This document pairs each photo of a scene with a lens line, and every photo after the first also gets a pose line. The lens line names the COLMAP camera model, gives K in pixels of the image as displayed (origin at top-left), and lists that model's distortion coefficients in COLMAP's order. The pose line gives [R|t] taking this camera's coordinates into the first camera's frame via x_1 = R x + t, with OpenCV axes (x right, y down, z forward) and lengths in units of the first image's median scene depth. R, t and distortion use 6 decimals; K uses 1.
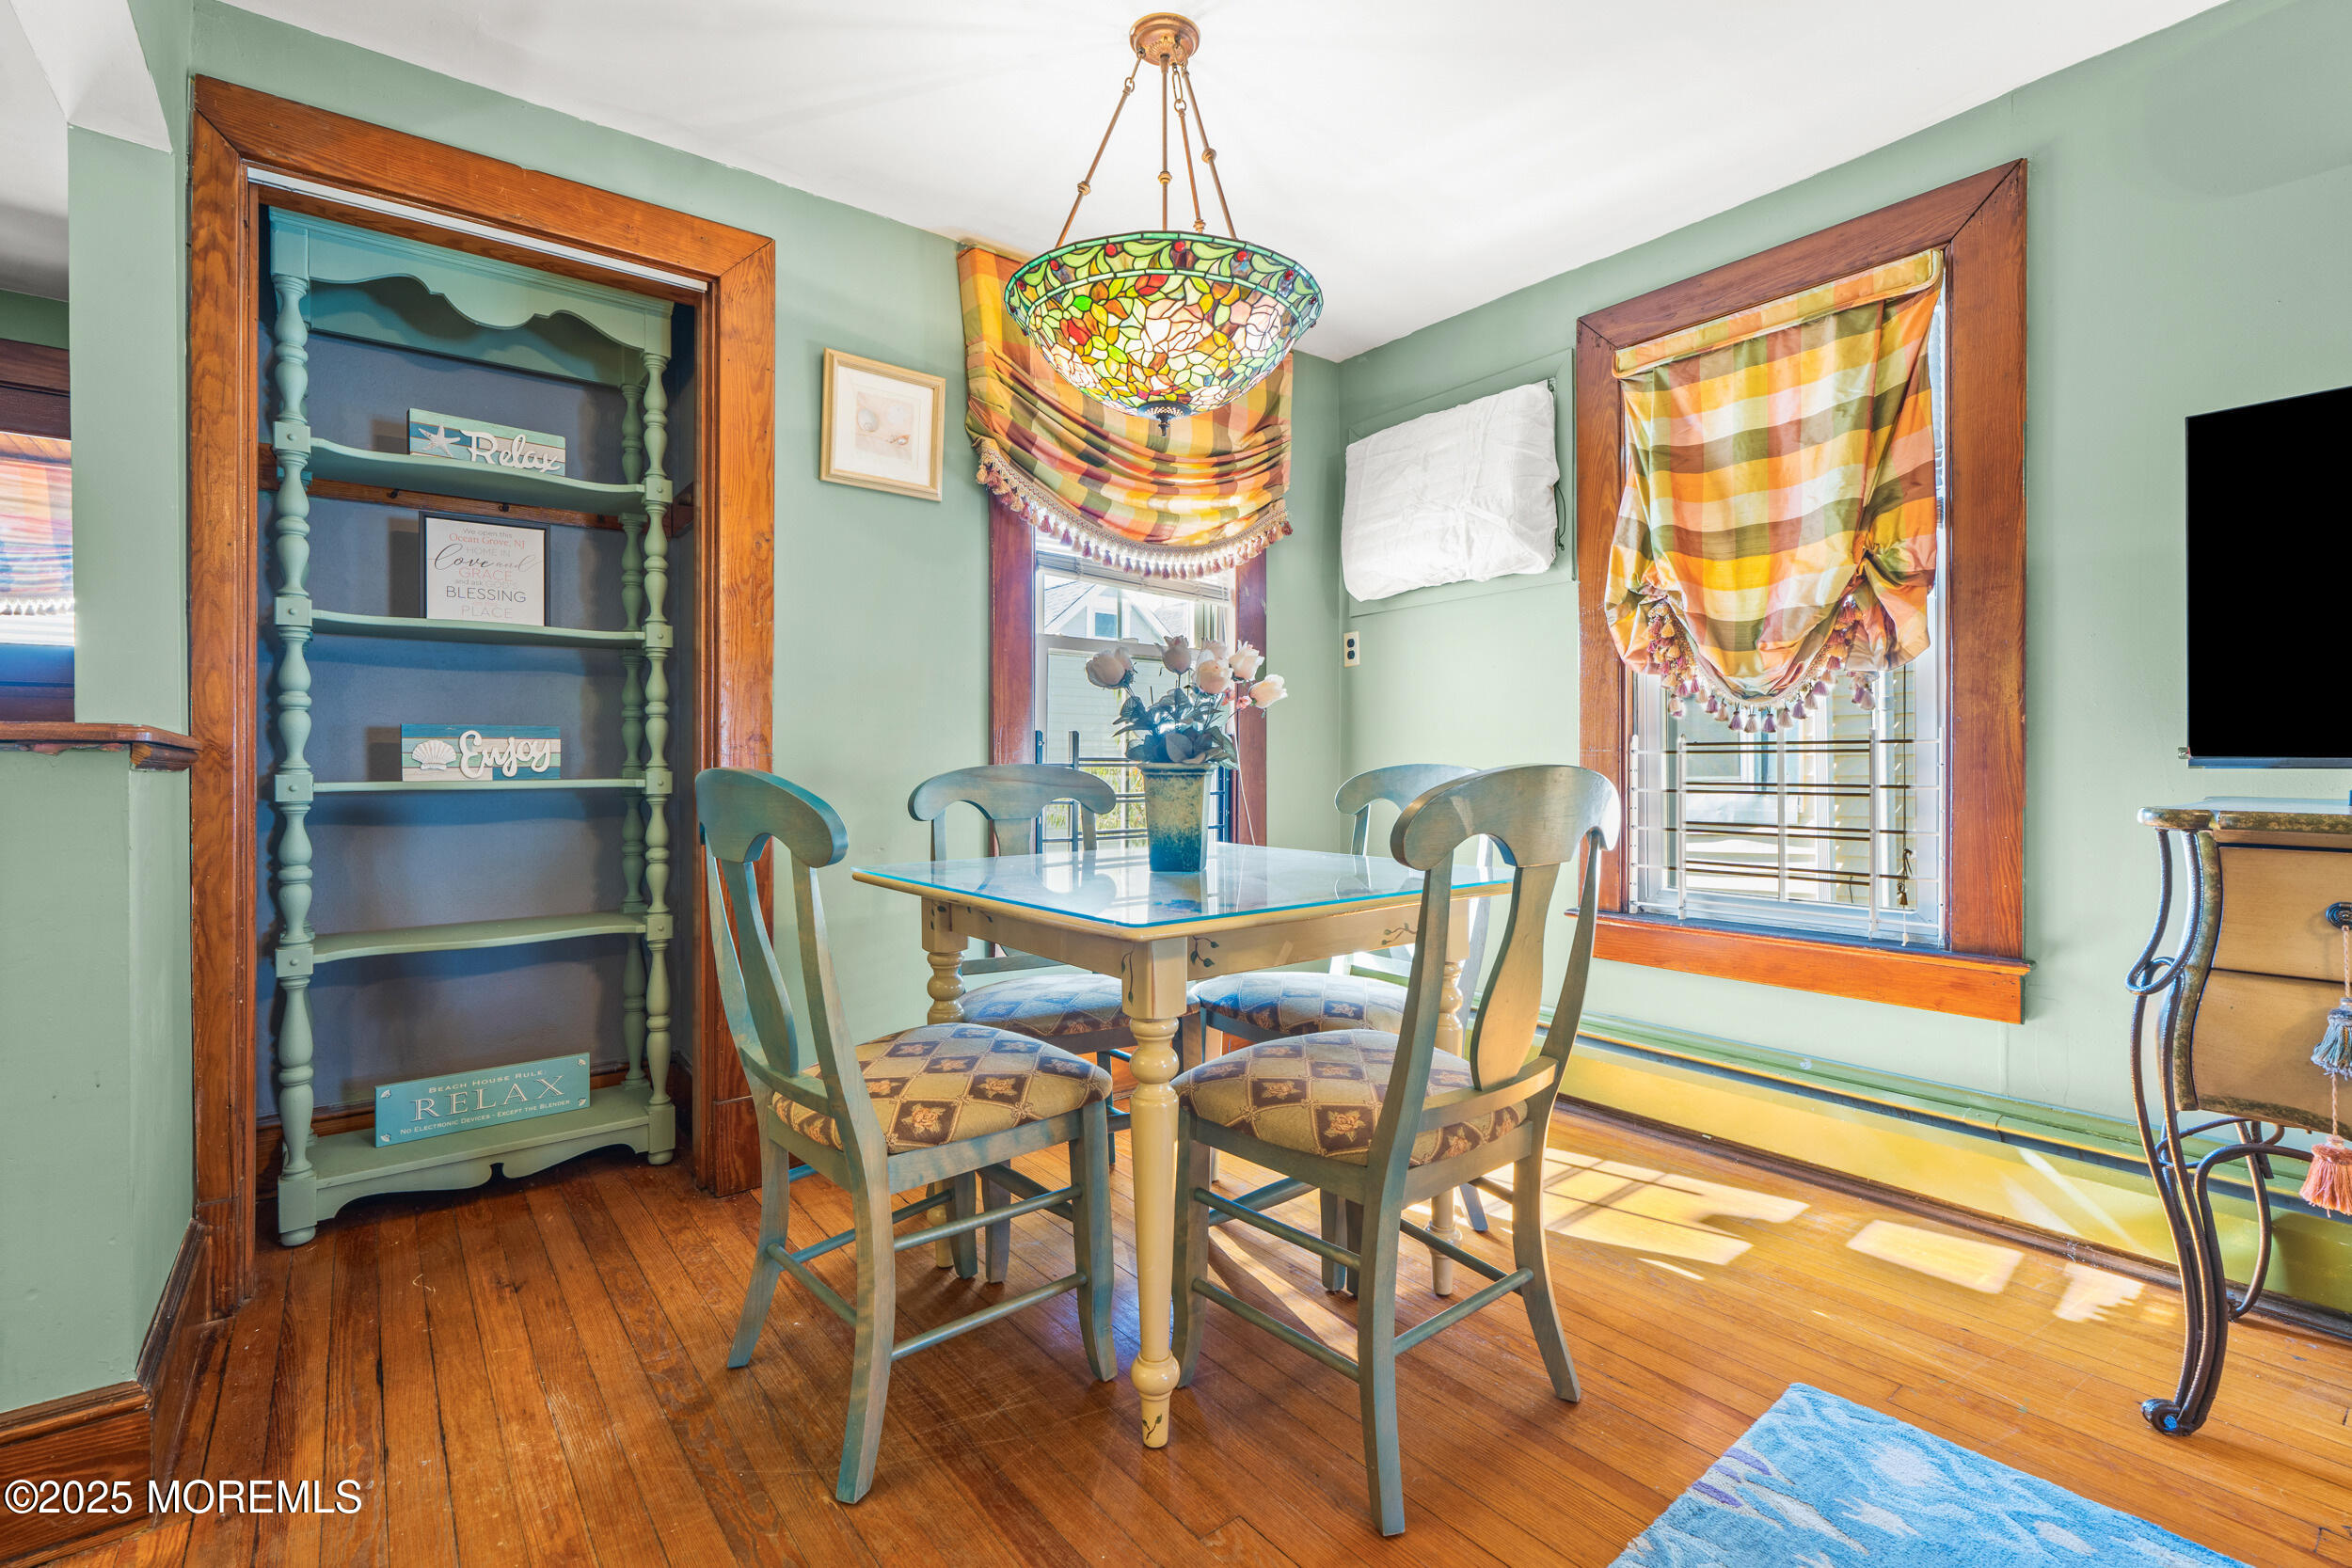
lens RADIAL K [[1061.0, 0, 1170.8], [0, 1061.0, 777.7], [0, 0, 1]] dist [-0.003429, 0.000634]
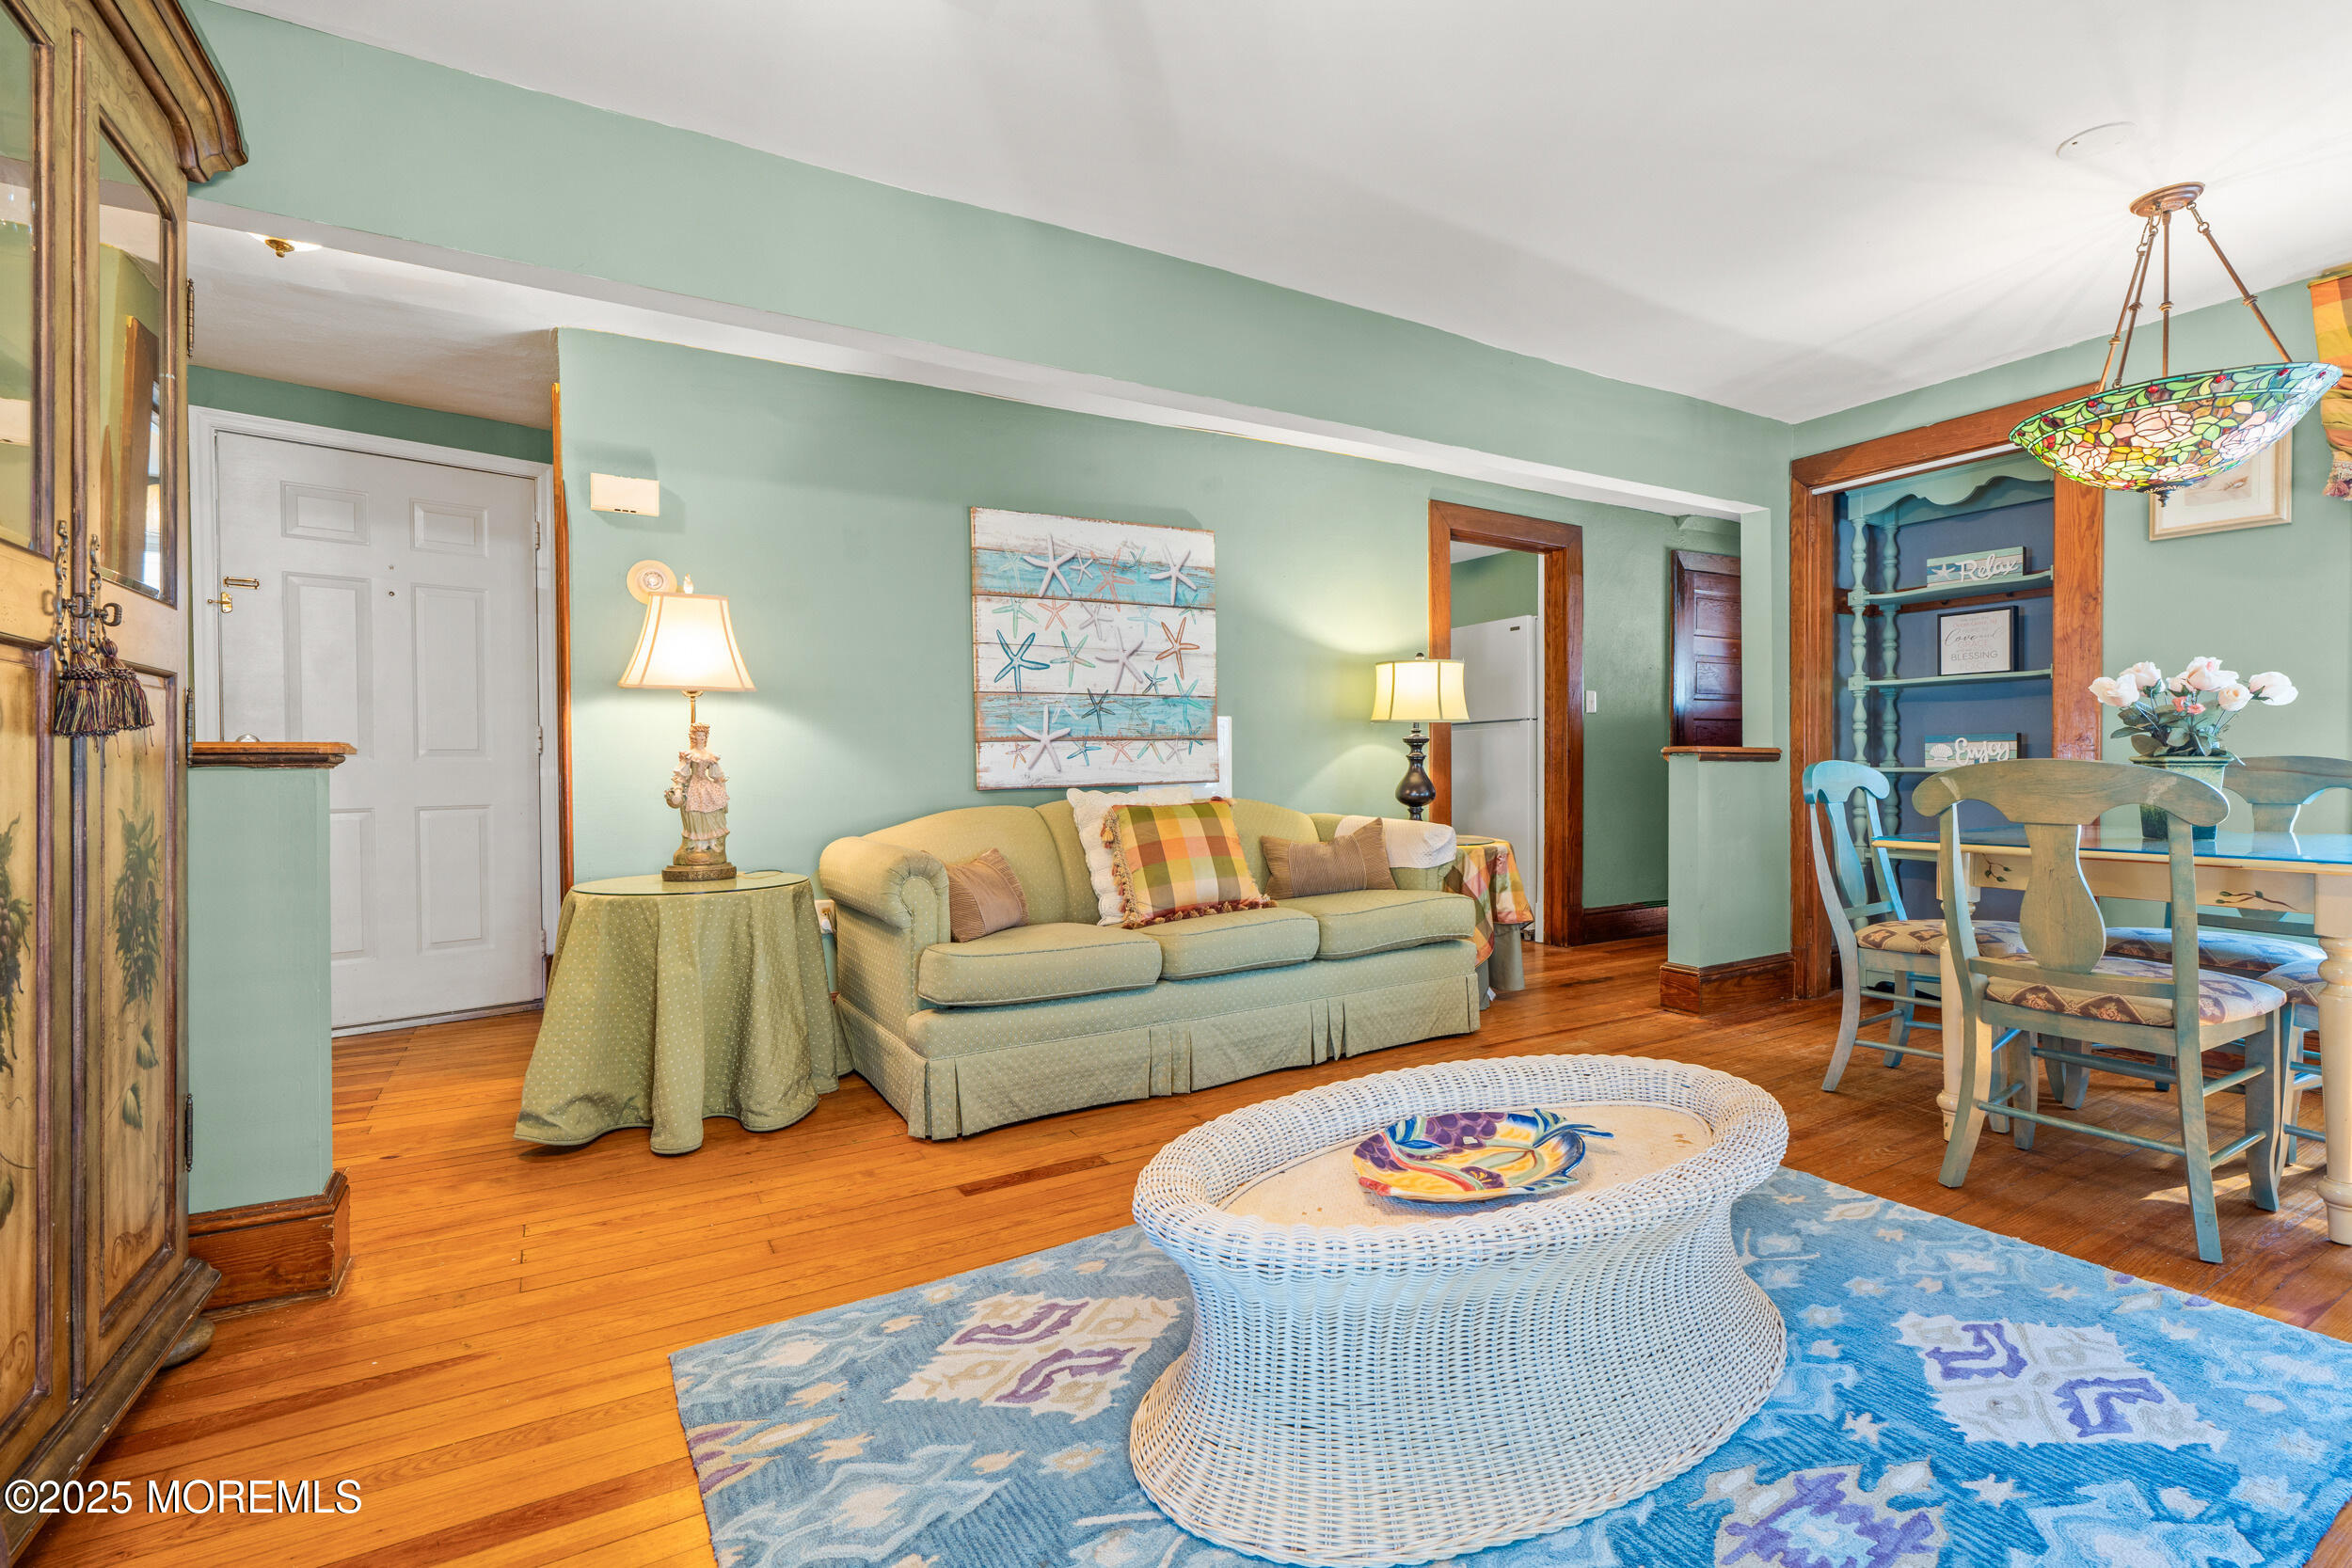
lens RADIAL K [[1061.0, 0, 1174.4], [0, 1061.0, 772.0], [0, 0, 1]] dist [-0.003429, 0.000634]
pose [[-0.121279, 0.008929, -0.992578, 1.189540], [-0.006727, 0.999929, 0.009817, 0.001702], [0.992596, 0.007868, -0.121211, -0.043954]]
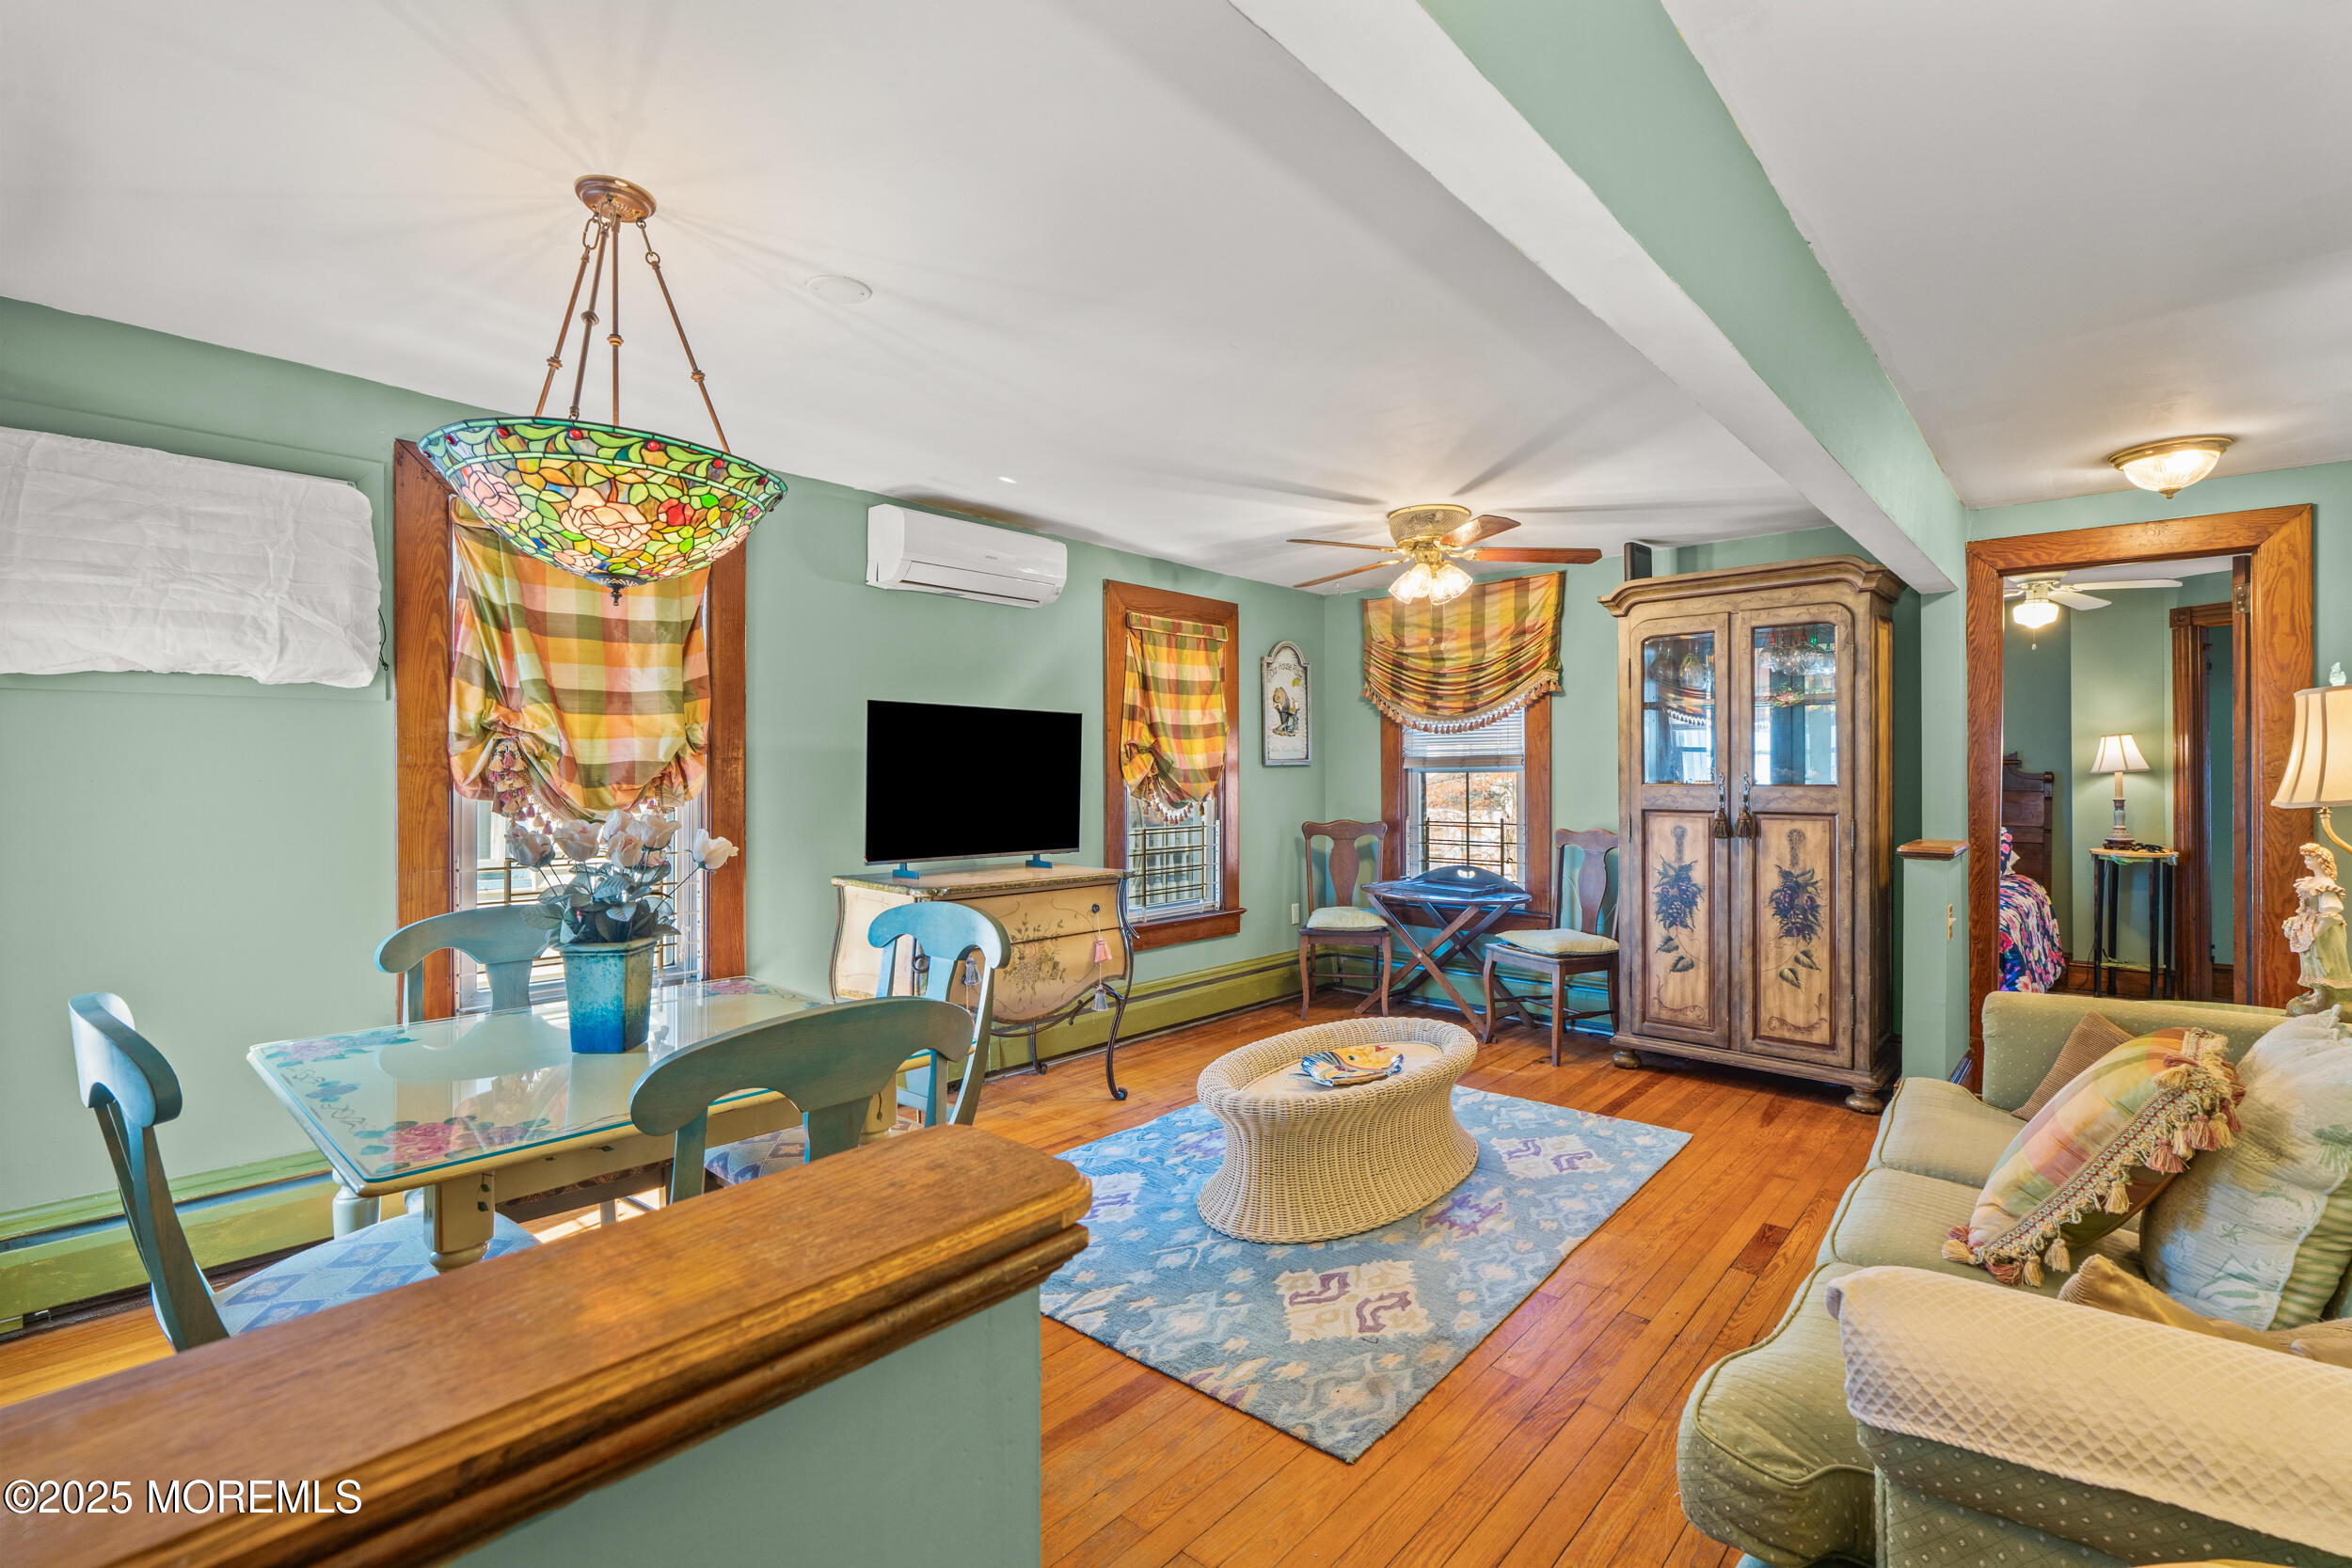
lens RADIAL K [[1061.0, 0, 1172.1], [0, 1061.0, 781.7], [0, 0, 1]] dist [-0.003429, 0.000634]
pose [[-0.177822, -0.008282, 0.984028, -0.849814], [0.012281, 0.999868, 0.010635, -0.133278], [-0.983986, 0.013975, -0.177697, 0.543909]]
